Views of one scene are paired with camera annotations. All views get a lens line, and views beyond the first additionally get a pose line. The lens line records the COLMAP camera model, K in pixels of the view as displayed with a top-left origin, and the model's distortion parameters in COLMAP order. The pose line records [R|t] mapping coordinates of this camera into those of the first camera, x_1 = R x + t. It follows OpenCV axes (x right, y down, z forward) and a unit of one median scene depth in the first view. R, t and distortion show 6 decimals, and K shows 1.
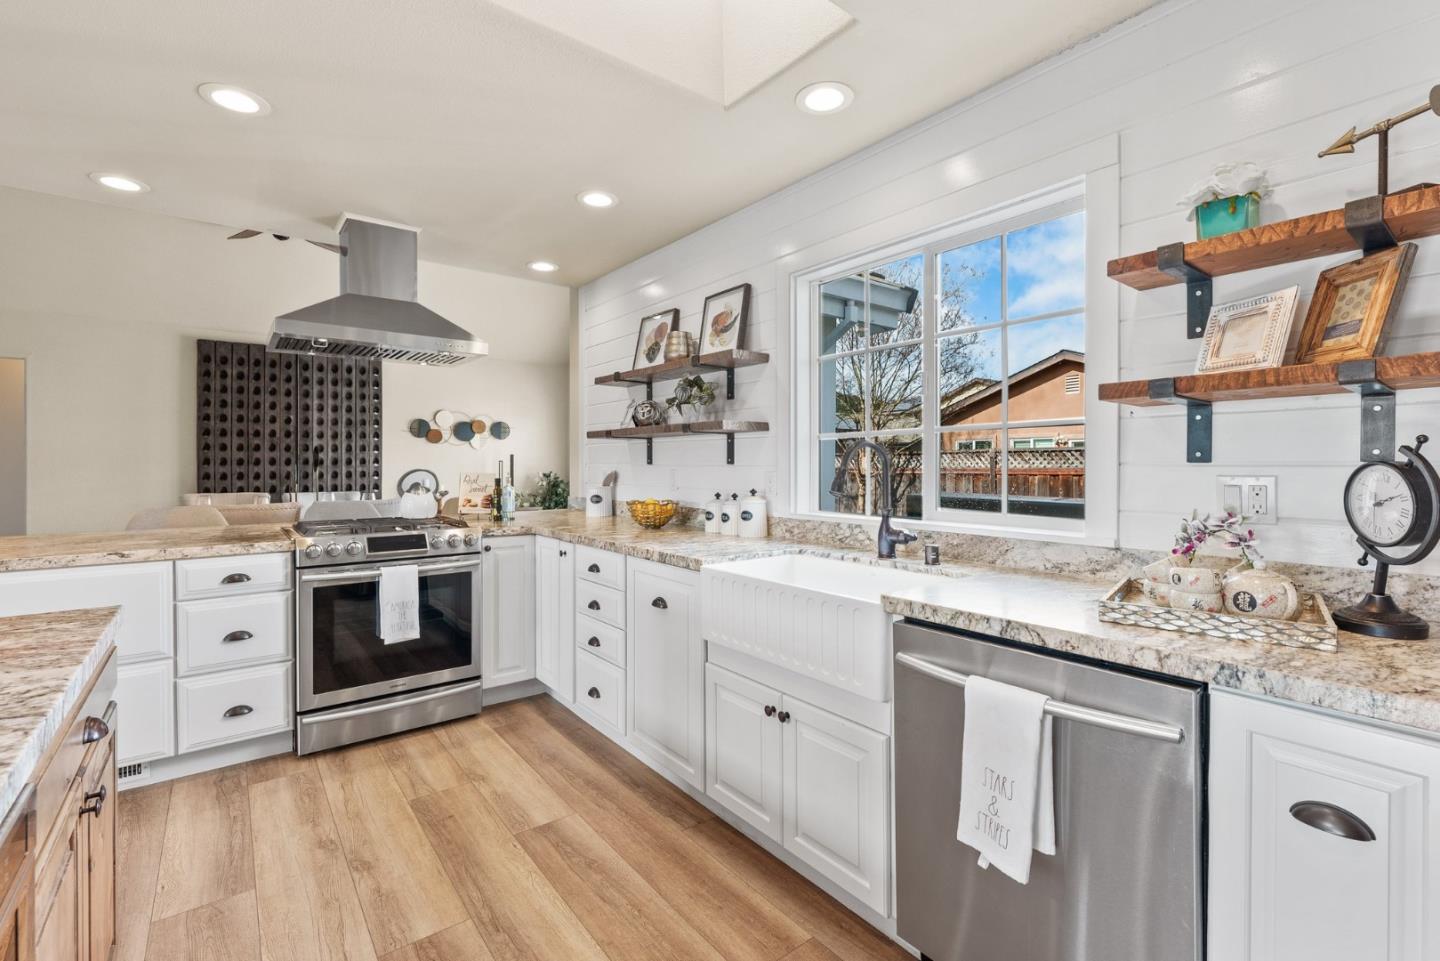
lens RADIAL K [[646.1, 0, 720.0], [0, 646.1, 466.2], [0, 0, 1]] dist [0.000693, -0.001716]
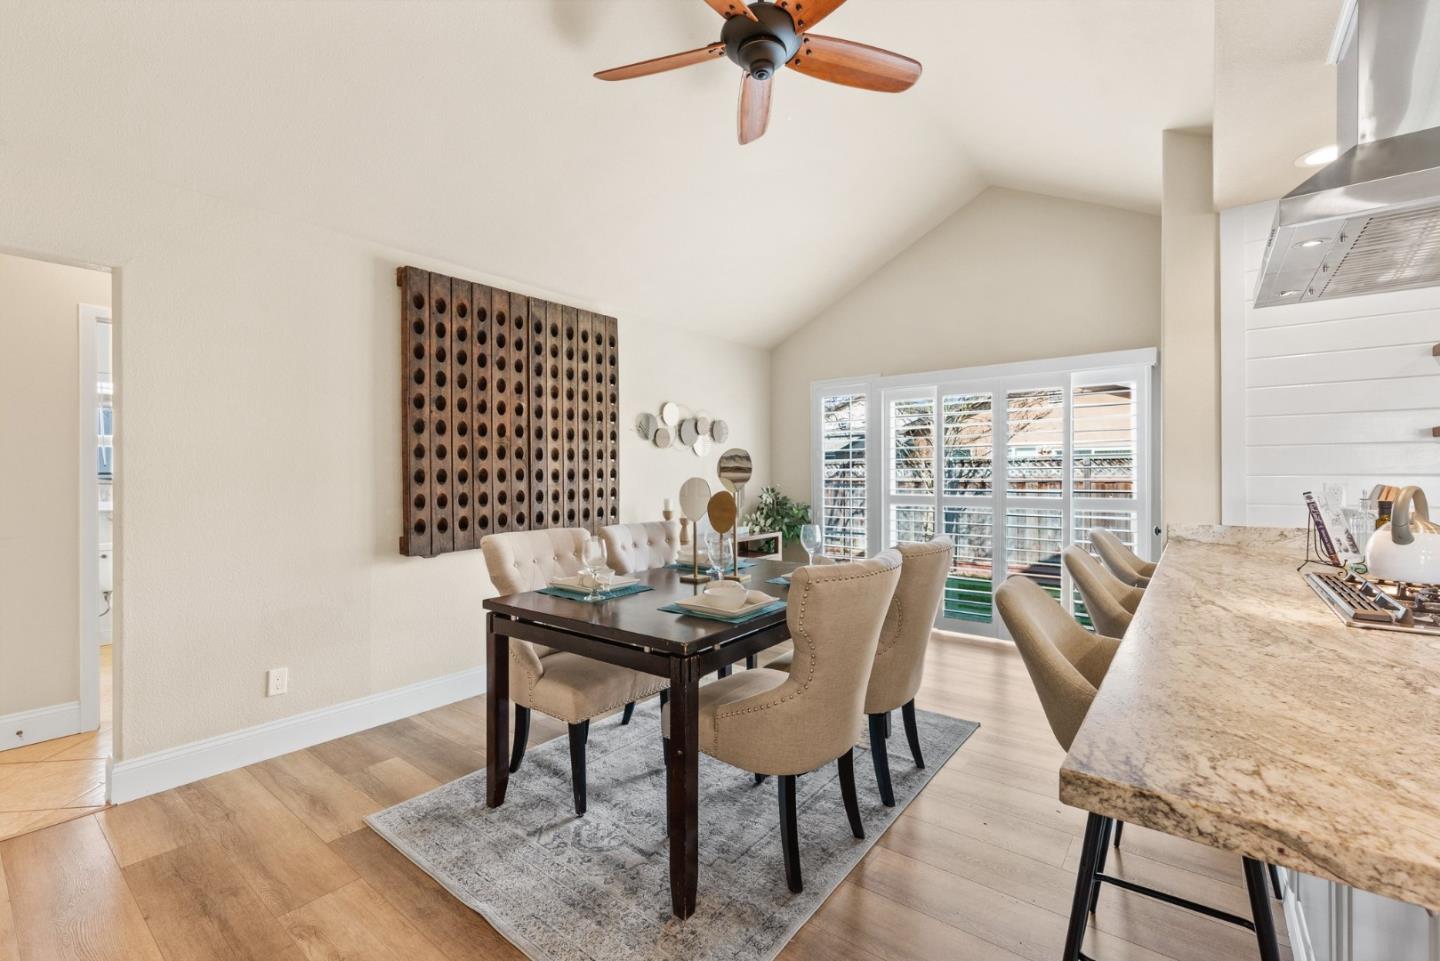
lens RADIAL K [[614.4, 0, 710.8], [0, 614.4, 476.2], [0, 0, 1]] dist [0.004758, -0.000765]
pose [[0.972522, -0.007785, 0.232681, -0.661362], [0.007330, 0.999969, 0.002820, -0.006799], [-0.232695, -0.001037, 0.972549, 0.391289]]
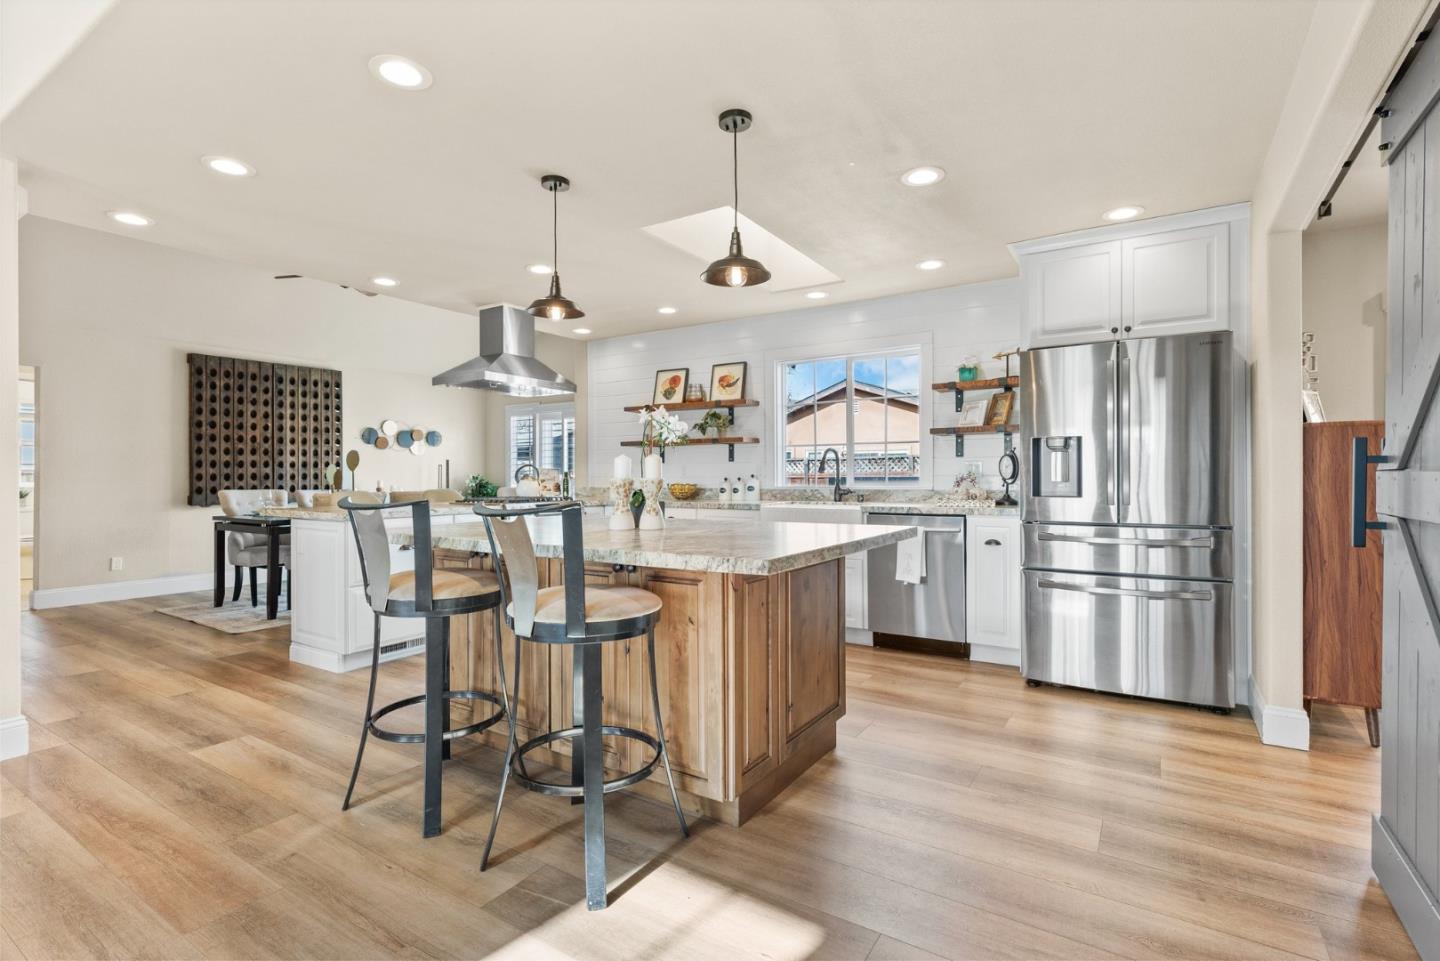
lens RADIAL K [[680.7, 0, 718.2], [0, 680.7, 475.2], [0, 0, 1]] dist [-0.000419, -0.000362]
pose [[0.945716, -0.003555, 0.324976, -0.327632], [0.005082, 0.999980, -0.003852, 0.021711], [-0.324956, 0.005294, 0.945714, -0.393295]]
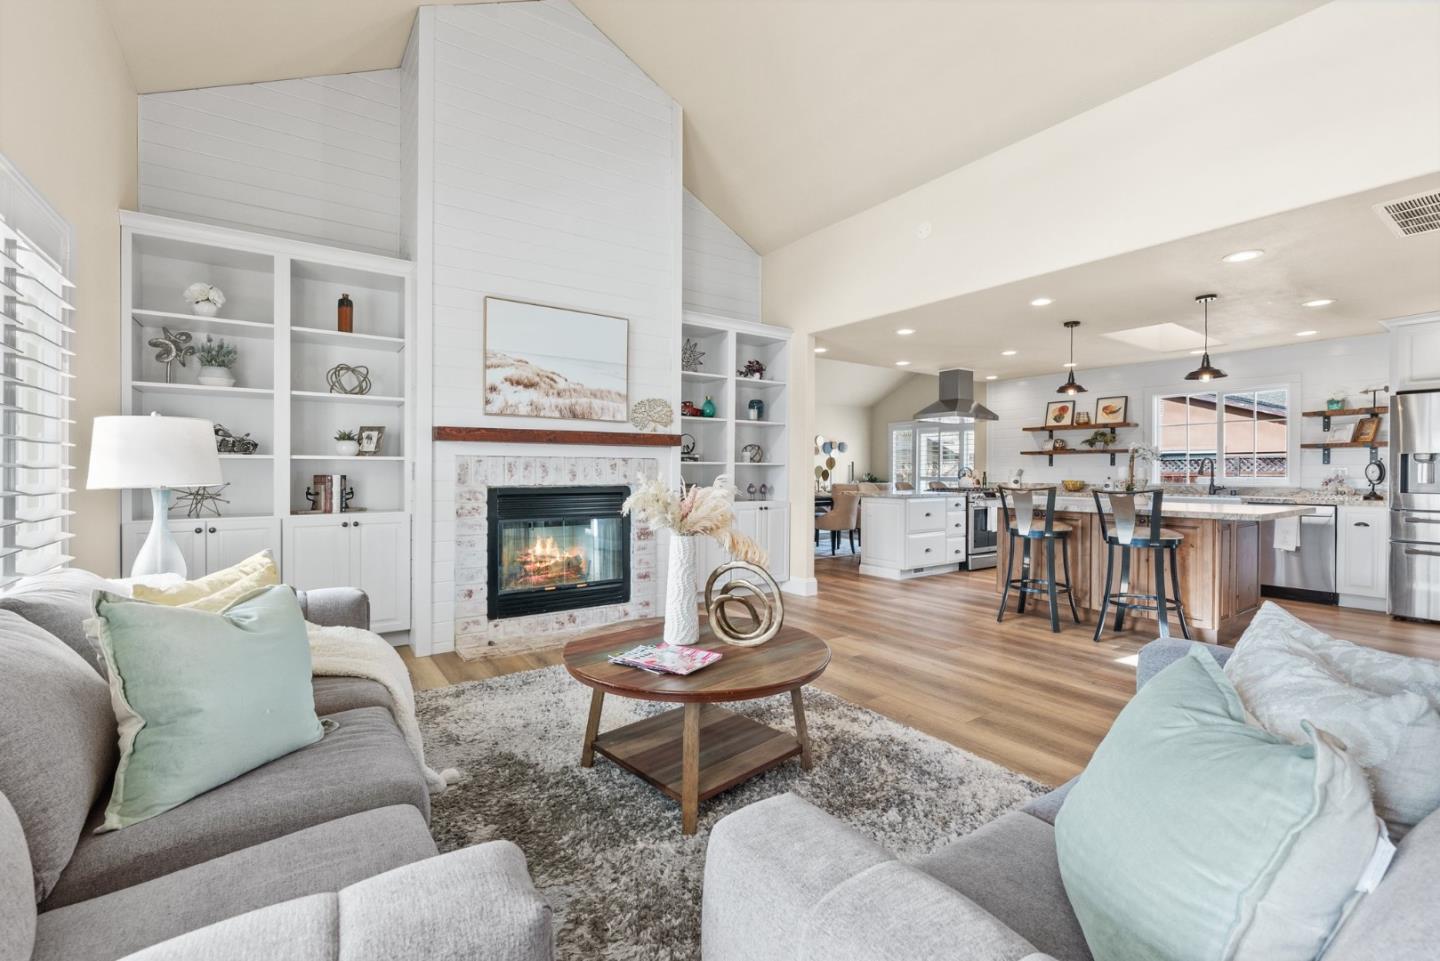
lens RADIAL K [[614.4, 0, 724.5], [0, 614.4, 475.5], [0, 0, 1]] dist [0.004758, -0.000765]
pose [[0.998783, 0.003253, -0.049214, -0.728810], [-0.003055, 0.999987, 0.004081, 0.015962], [0.049227, -0.003926, 0.998780, -0.780783]]
